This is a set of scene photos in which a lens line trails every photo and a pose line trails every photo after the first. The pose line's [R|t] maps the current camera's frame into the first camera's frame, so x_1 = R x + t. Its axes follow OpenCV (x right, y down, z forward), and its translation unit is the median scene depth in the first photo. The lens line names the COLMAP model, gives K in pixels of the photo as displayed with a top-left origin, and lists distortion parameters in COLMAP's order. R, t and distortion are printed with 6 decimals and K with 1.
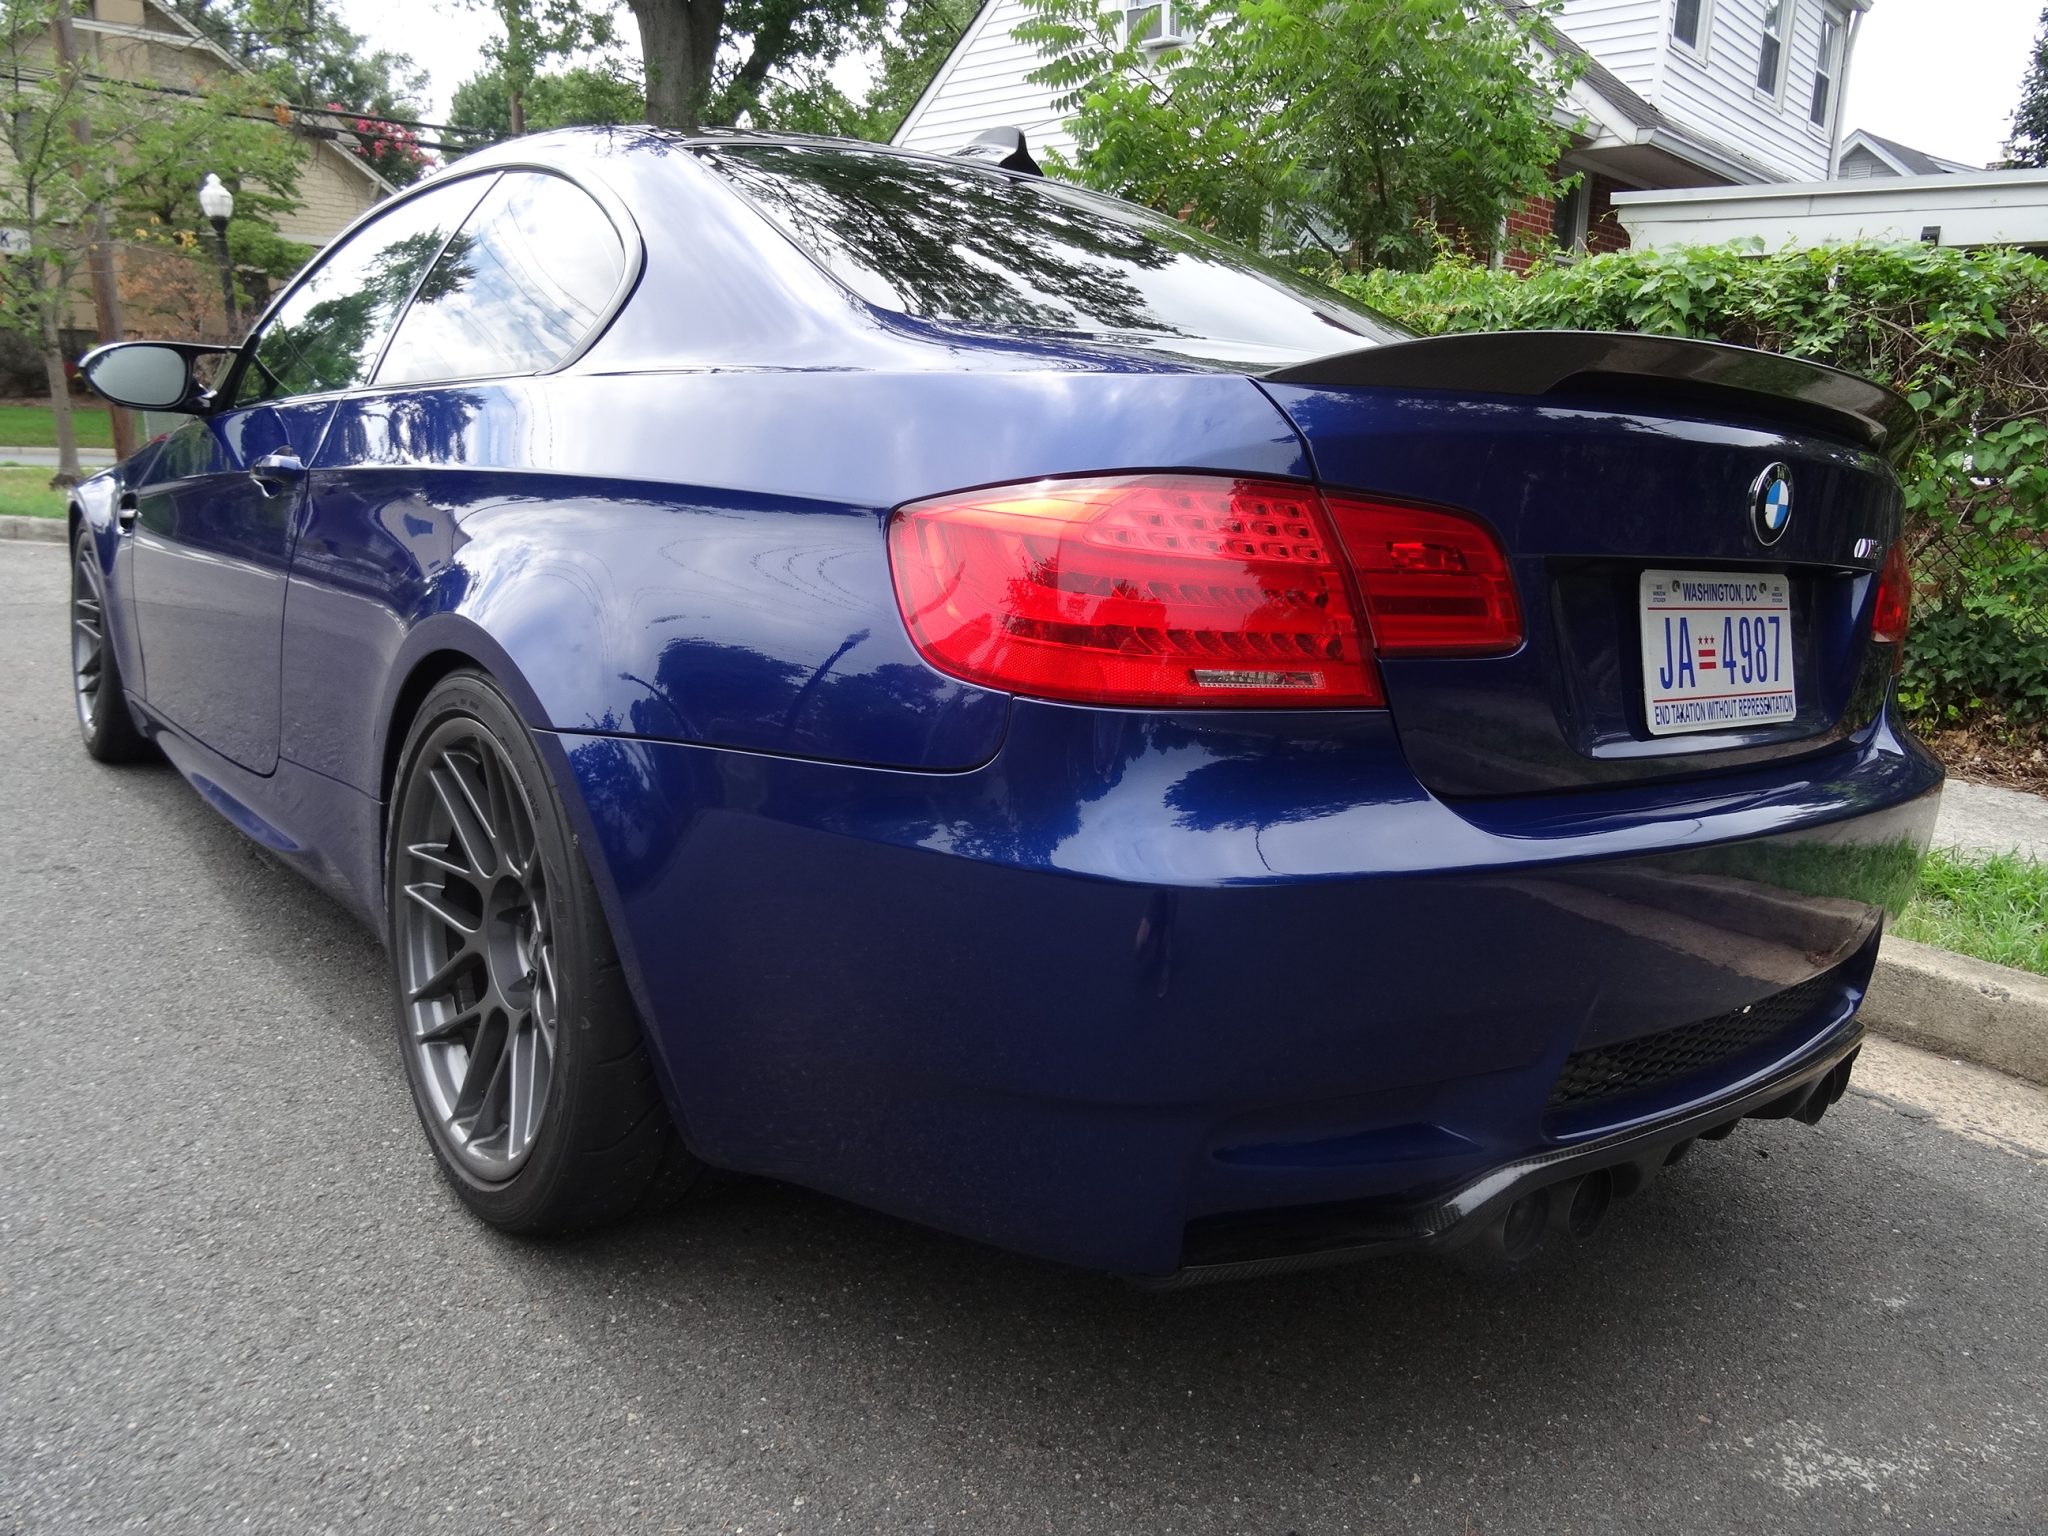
lens RADIAL K [[1464.4, 0, 1024.0], [0, 1464.4, 768.0], [0, 0, 1]] dist [-0.003482, -0.009932]
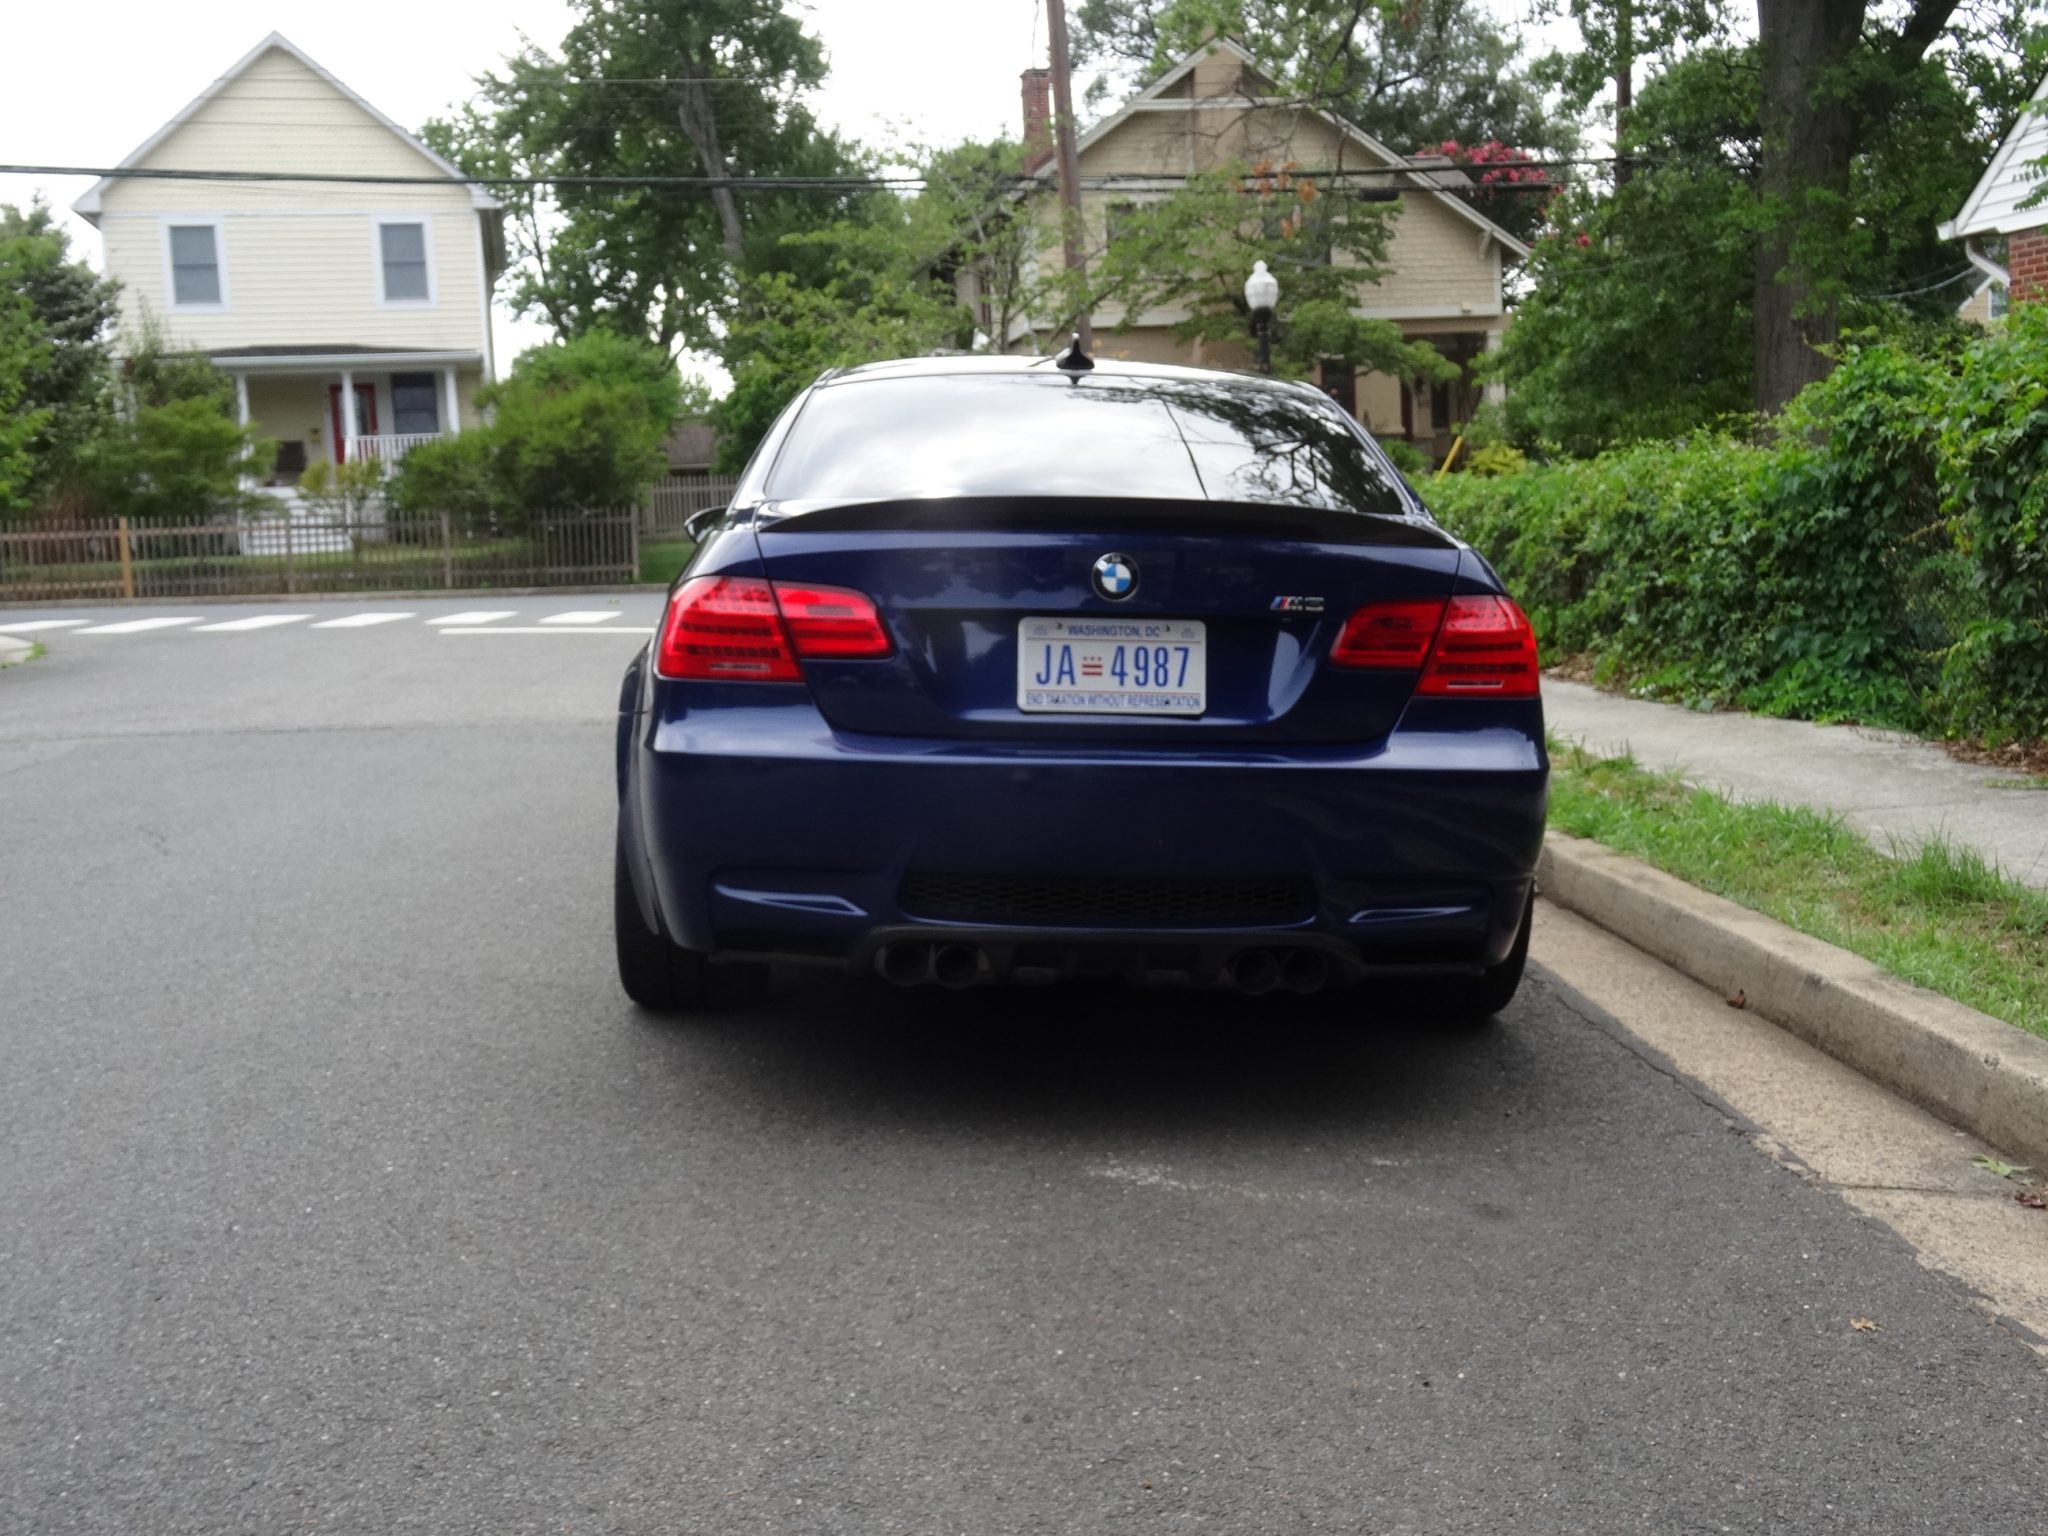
lens RADIAL K [[2147.5, 0, 1022.4], [0, 2147.5, 735.1], [0, 0, 1]] dist [0.004034, 0.010188]
pose [[0.798597, 0.004395, -0.601850, 0.586732], [-0.082952, 0.991234, -0.102831, 0.081078], [0.596122, 0.132045, 0.791961, -0.310256]]
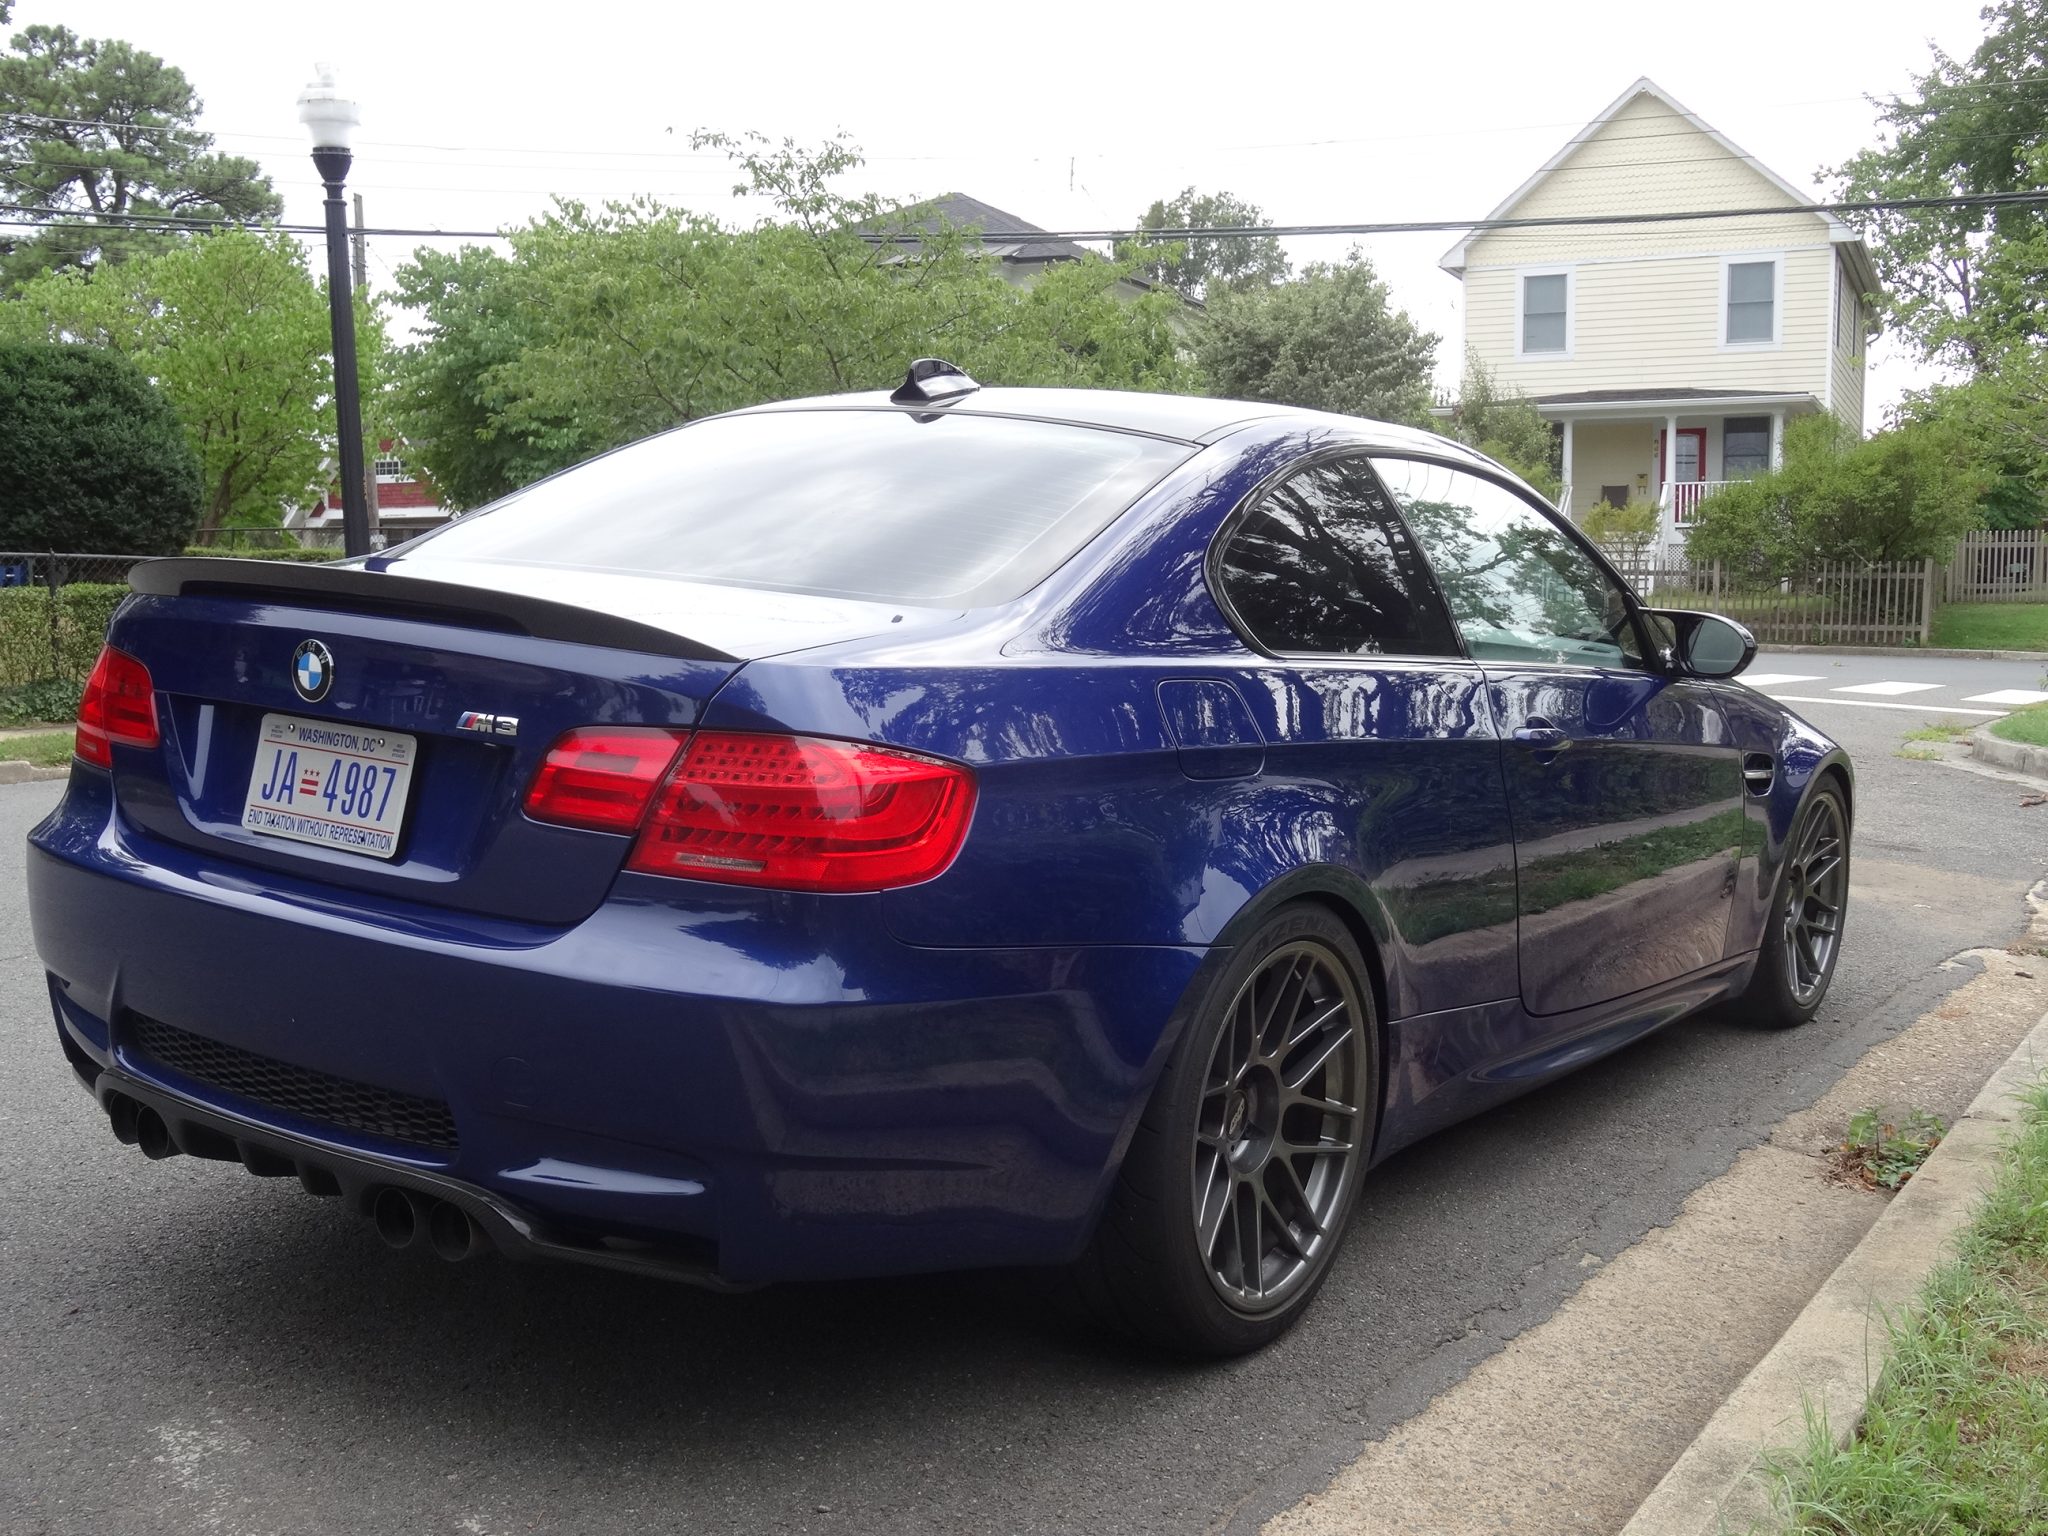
lens RADIAL K [[2136.8, 0, 1024.0], [0, 2136.8, 768.0], [0, 0, 1]] dist [0.026776, -0.028169]
pose [[0.275850, 0.056065, -0.959564, 0.770006], [-0.221168, 0.975213, -0.006601, -0.068140], [0.935410, 0.214045, 0.281412, 0.326622]]
